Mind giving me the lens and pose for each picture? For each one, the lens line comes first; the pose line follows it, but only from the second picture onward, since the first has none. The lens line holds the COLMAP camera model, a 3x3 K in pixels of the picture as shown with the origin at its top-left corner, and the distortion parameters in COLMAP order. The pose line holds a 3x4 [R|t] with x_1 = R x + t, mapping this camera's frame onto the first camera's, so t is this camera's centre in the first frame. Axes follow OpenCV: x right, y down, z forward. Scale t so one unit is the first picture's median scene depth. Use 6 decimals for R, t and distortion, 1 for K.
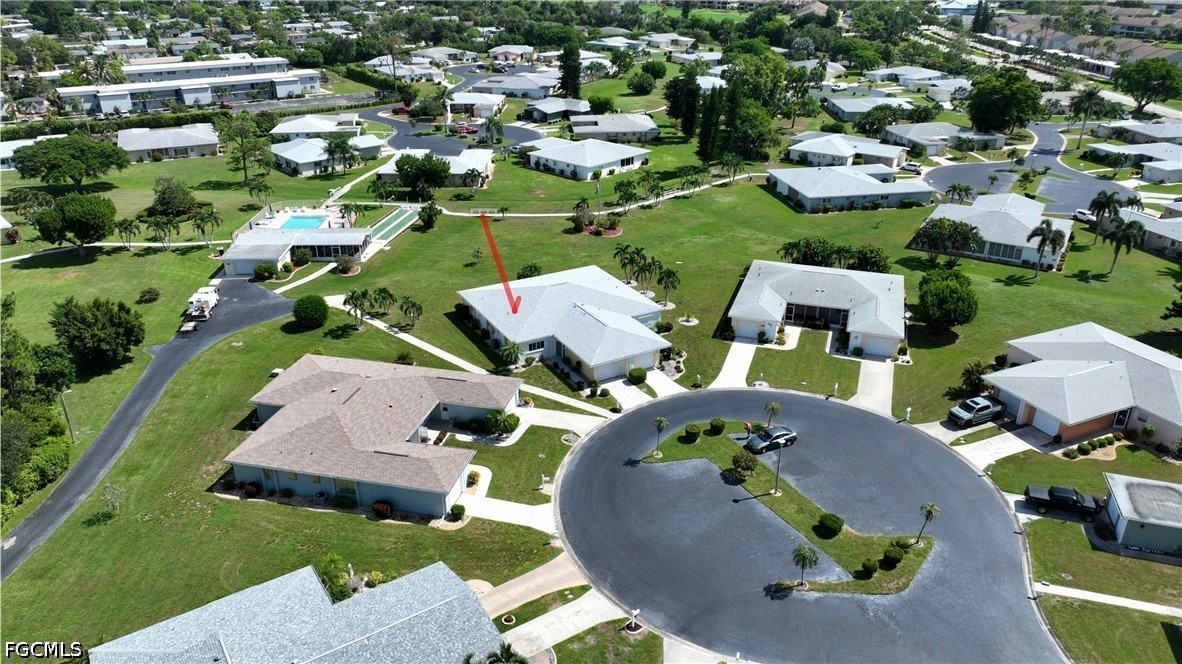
lens RADIAL K [[819.1, 0, 591.0], [0, 819.1, 332.0], [0, 0, 1]] dist [0.002937, -0.001938]
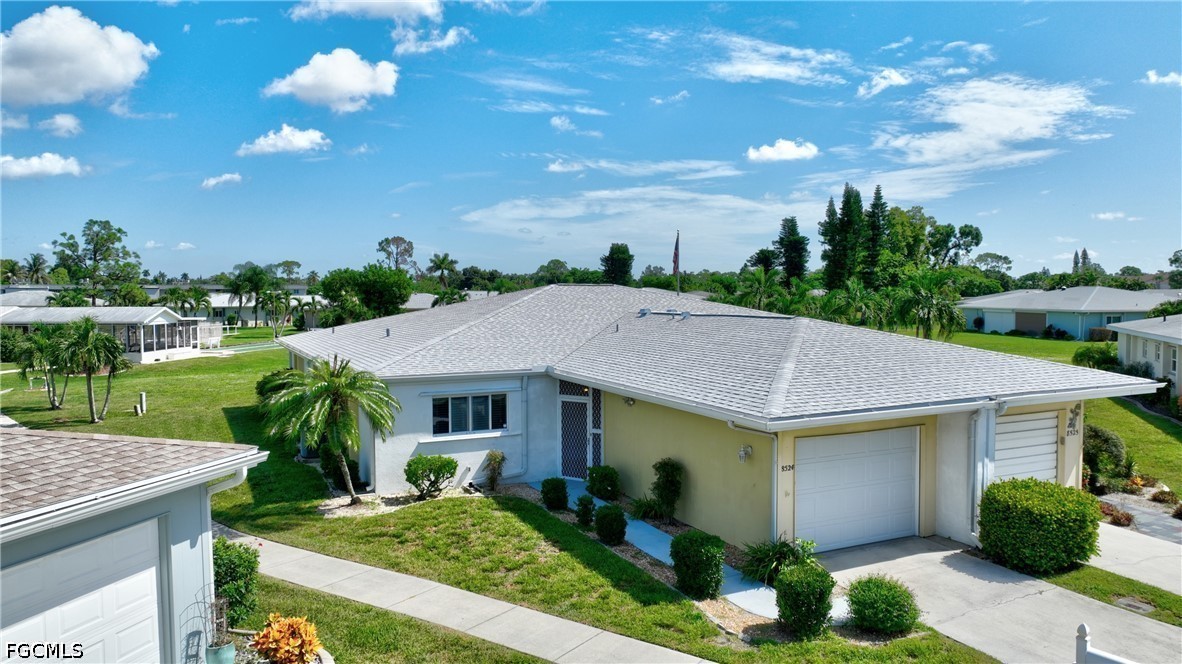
lens RADIAL K [[826.7, 0, 591.0], [0, 826.7, 332.0], [0, 0, 1]] dist [-0.004850, 0.001112]
pose [[0.998704, 0.007098, -0.050398, -0.013560], [-0.025429, 0.927362, -0.373301, 0.044793], [0.044088, 0.374099, 0.926340, 0.453450]]
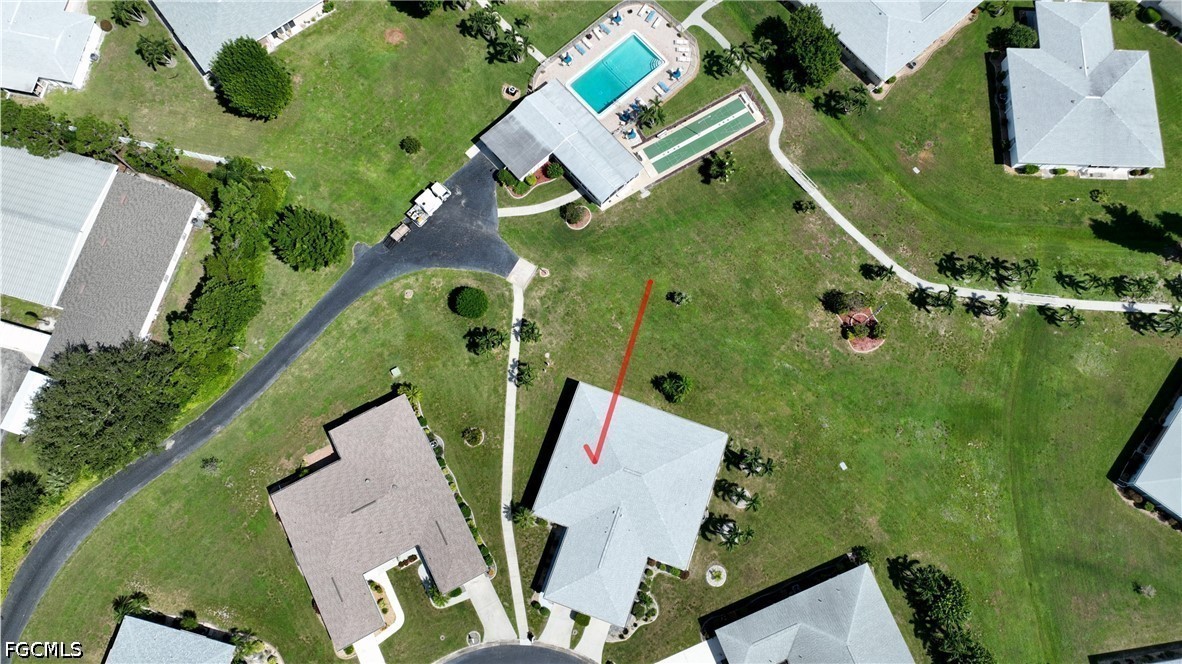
lens RADIAL K [[819.1, 0, 591.0], [0, 819.1, 332.0], [0, 0, 1]] dist [0.002937, -0.001938]
pose [[0.659252, 0.726429, -0.194133, -0.001692], [-0.323429, 0.507031, 0.798945, -0.578557], [0.678808, -0.463917, 0.569210, 0.300593]]
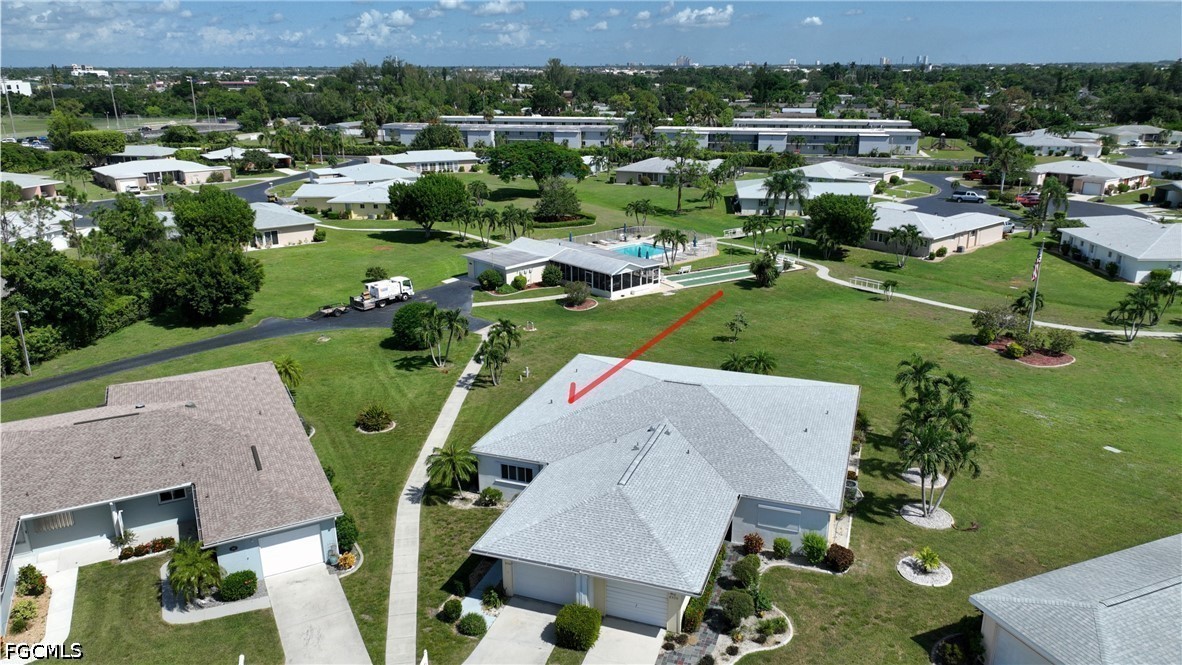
lens RADIAL K [[830.4, 0, 591.0], [0, 830.4, 332.5], [0, 0, 1]] dist [0.005222, 0.008481]
pose [[0.655973, 0.227604, -0.719650, 0.173288], [-0.314706, 0.949096, 0.013311, -0.048290], [0.686047, 0.217747, 0.694209, 0.382691]]
